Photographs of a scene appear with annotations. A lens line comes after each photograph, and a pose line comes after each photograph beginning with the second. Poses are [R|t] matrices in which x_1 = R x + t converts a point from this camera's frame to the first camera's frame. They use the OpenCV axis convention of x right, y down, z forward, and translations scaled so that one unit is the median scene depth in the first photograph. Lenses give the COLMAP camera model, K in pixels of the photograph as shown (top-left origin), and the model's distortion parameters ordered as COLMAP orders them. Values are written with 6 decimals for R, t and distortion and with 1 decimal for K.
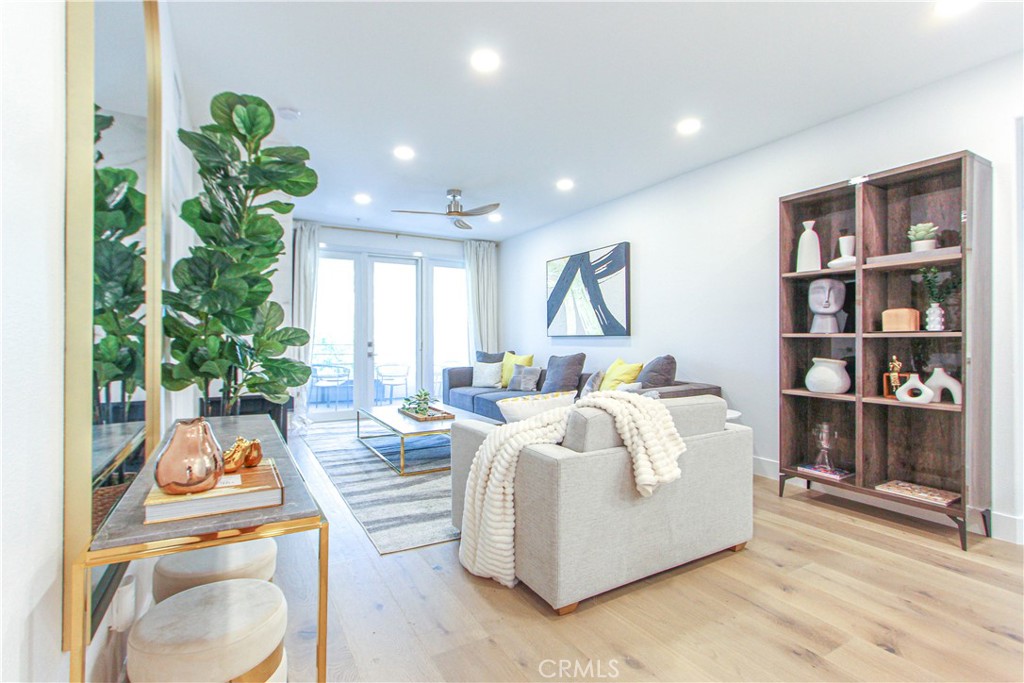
lens RADIAL K [[473.5, 0, 513.1], [0, 473.5, 345.4], [0, 0, 1]] dist [-0.002821, 0.002503]
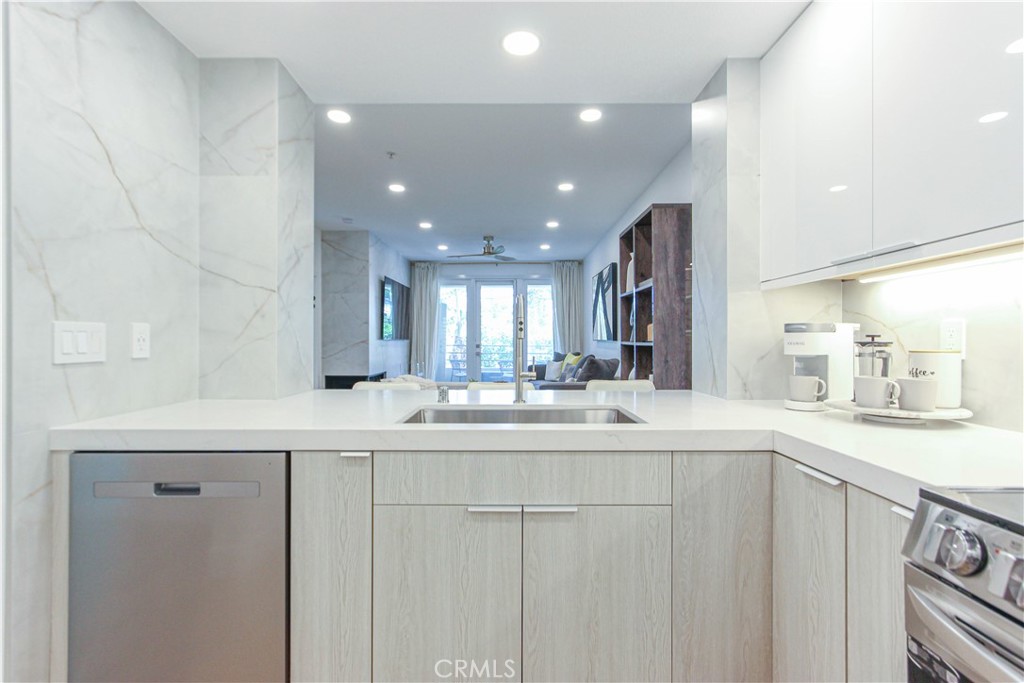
lens RADIAL K [[473.5, 0, 507.9], [0, 473.5, 338.4], [0, 0, 1]] dist [-0.002821, 0.002503]
pose [[0.866862, -0.011847, -0.498407, 0.600938], [0.004380, 0.999860, -0.016149, -0.009482], [0.498529, 0.011816, 0.866793, -0.161279]]
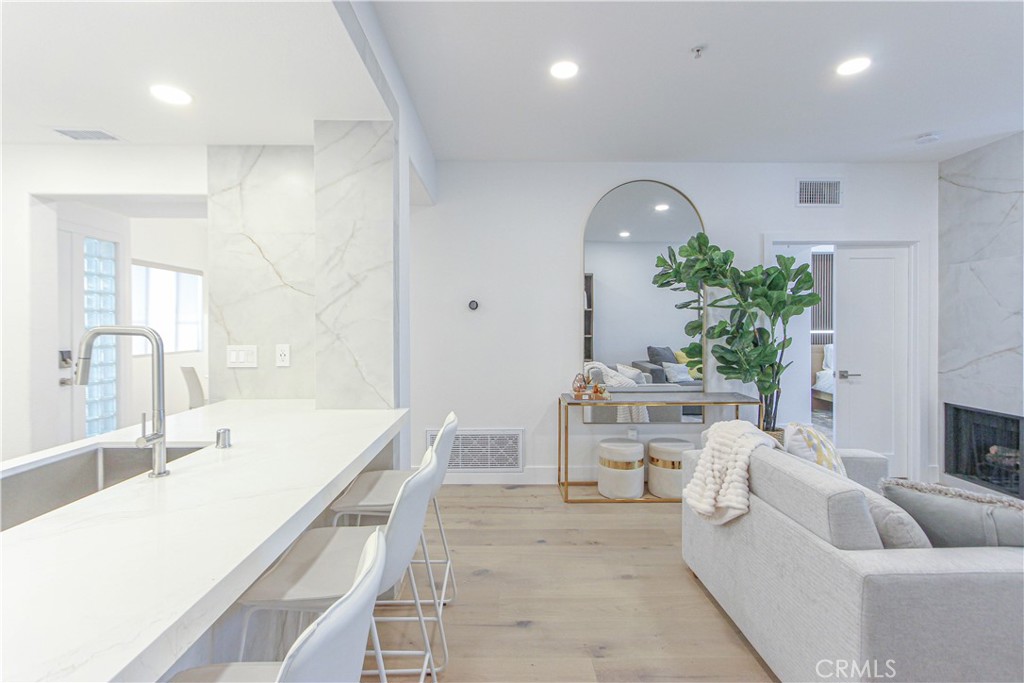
lens RADIAL K [[473.5, 0, 518.0], [0, 473.5, 328.9], [0, 0, 1]] dist [-0.002821, 0.002503]
pose [[-0.481570, 0.001510, -0.876406, 0.555240], [-0.008924, 0.999938, 0.006626, -0.047262], [0.876362, 0.011011, -0.481527, 0.440908]]
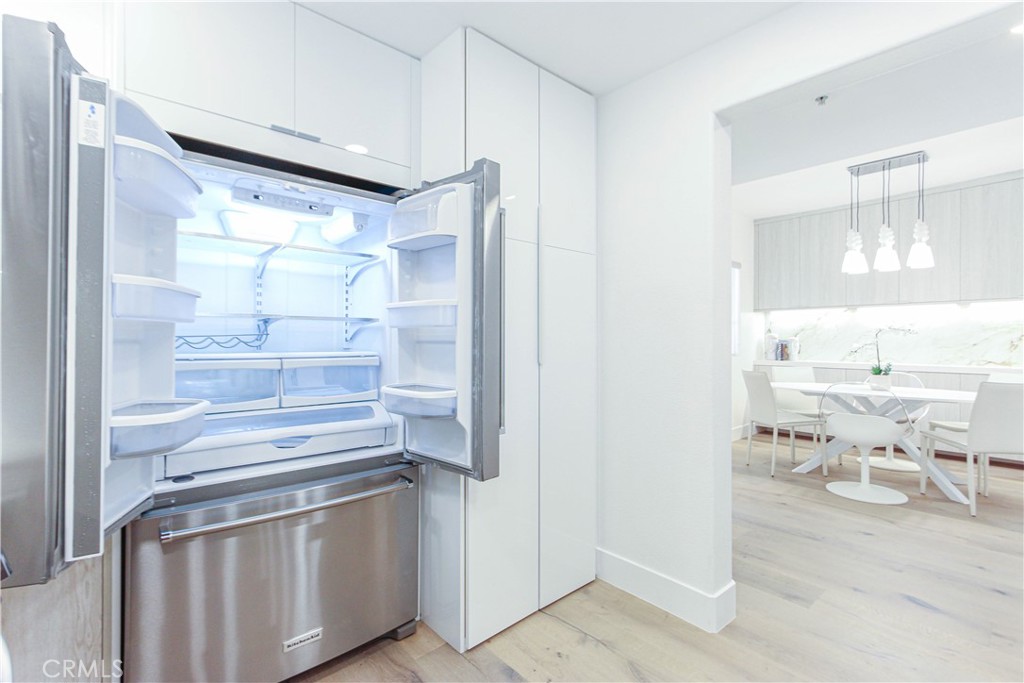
lens RADIAL K [[473.5, 0, 506.3], [0, 473.5, 337.0], [0, 0, 1]] dist [-0.002821, 0.002503]
pose [[-0.979981, -0.012434, -0.198704, 0.592346], [-0.013133, 0.999911, 0.002200, -0.011487], [0.198659, 0.004766, -0.980057, 0.069991]]
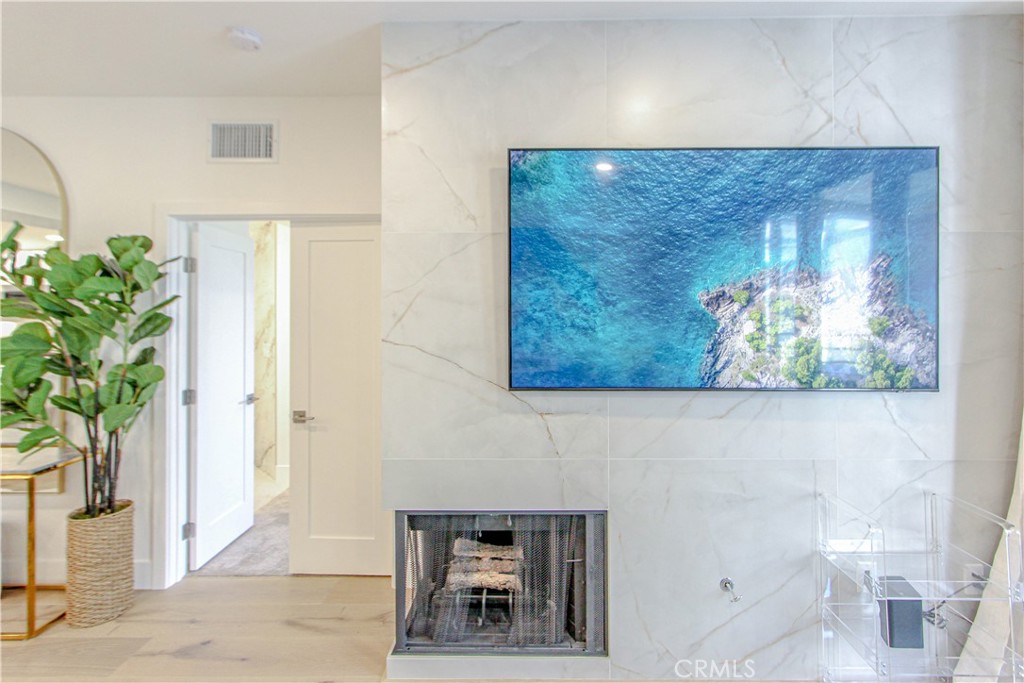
lens RADIAL K [[473.5, 0, 533.3], [0, 473.5, 311.2], [0, 0, 1]] dist [-0.002821, 0.002503]
pose [[-0.504026, -0.018052, -0.863500, -0.072009], [-0.001314, 0.999796, -0.020134, -0.075328], [0.863688, -0.009013, -0.503947, 1.016380]]
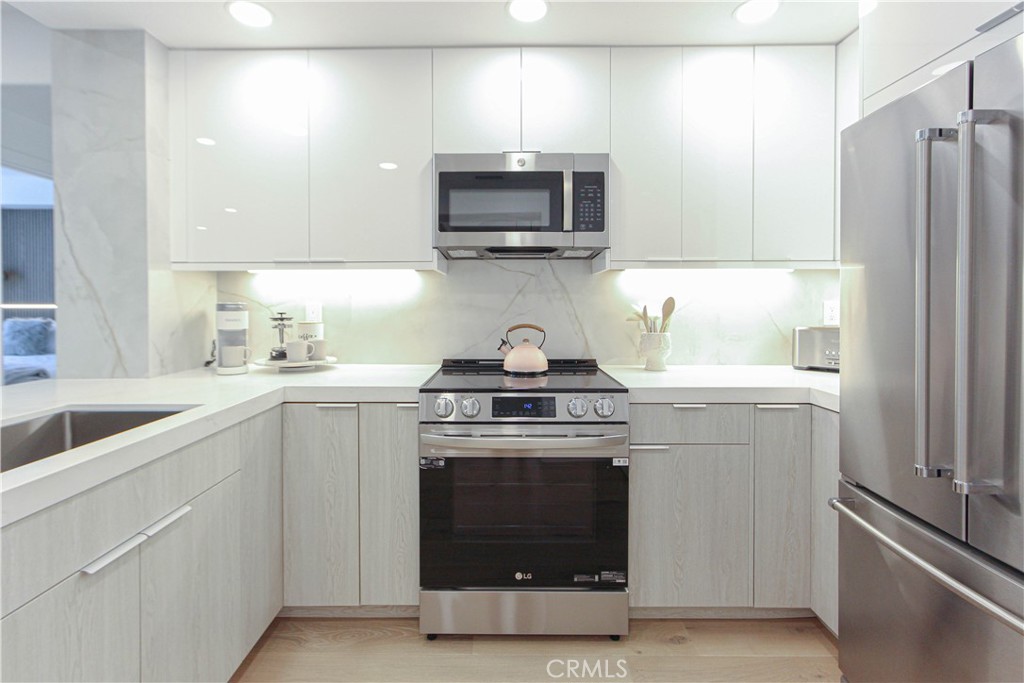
lens RADIAL K [[473.5, 0, 484.2], [0, 473.5, 302.6], [0, 0, 1]] dist [-0.002821, 0.002503]
pose [[0.526188, -0.008758, 0.850323, 0.388060], [0.015301, 0.999883, 0.000830, -0.022359], [-0.850231, 0.012574, 0.526260, -0.174146]]
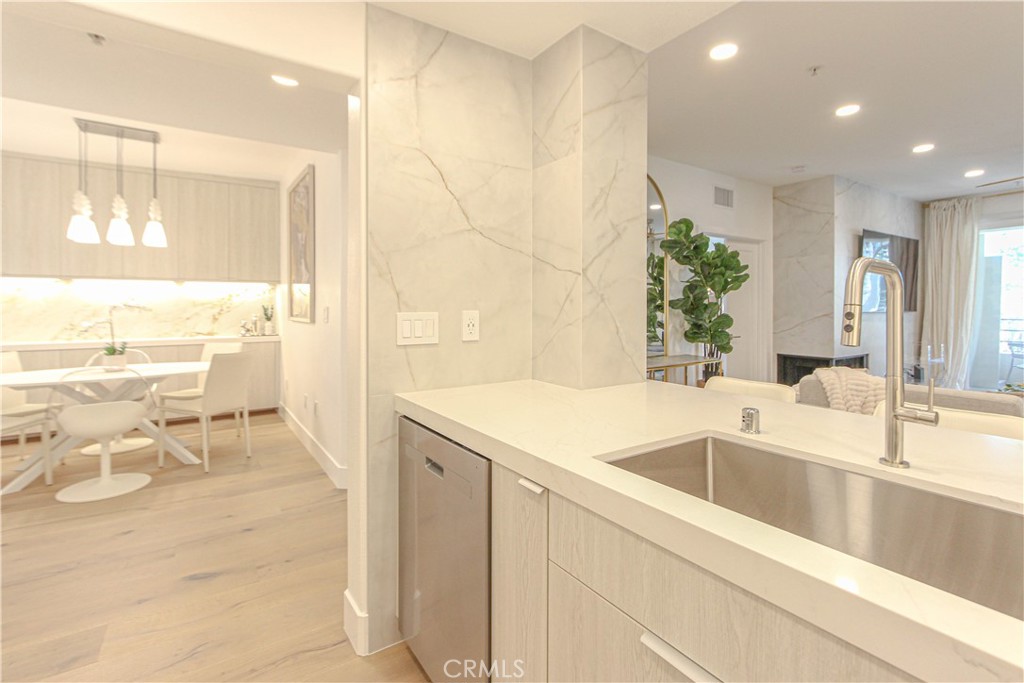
lens RADIAL K [[473.5, 0, 513.1], [0, 473.5, 308.5], [0, 0, 1]] dist [-0.002821, 0.002503]
pose [[0.071131, -0.006441, -0.997446, 0.602752], [-0.006463, 0.999955, -0.006918, -0.024878], [0.997446, 0.006939, 0.071086, -0.006940]]
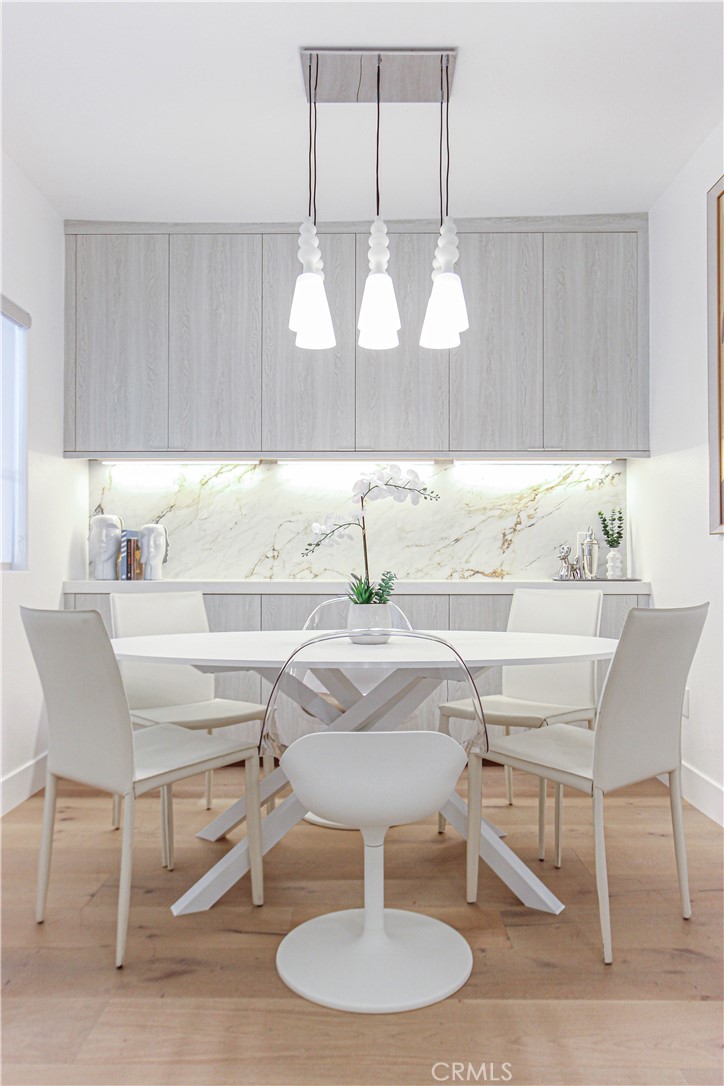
lens RADIAL K [[779.4, 0, 365.3], [0, 779.4, 557.9], [0, 0, 1]] dist [-0.010630, 0.010106]
pose [[-0.500058, -0.014283, -0.865874, 0.284803], [-0.013607, 0.999870, -0.008635, 0.018016], [0.865885, 0.007464, -0.500187, -0.301941]]
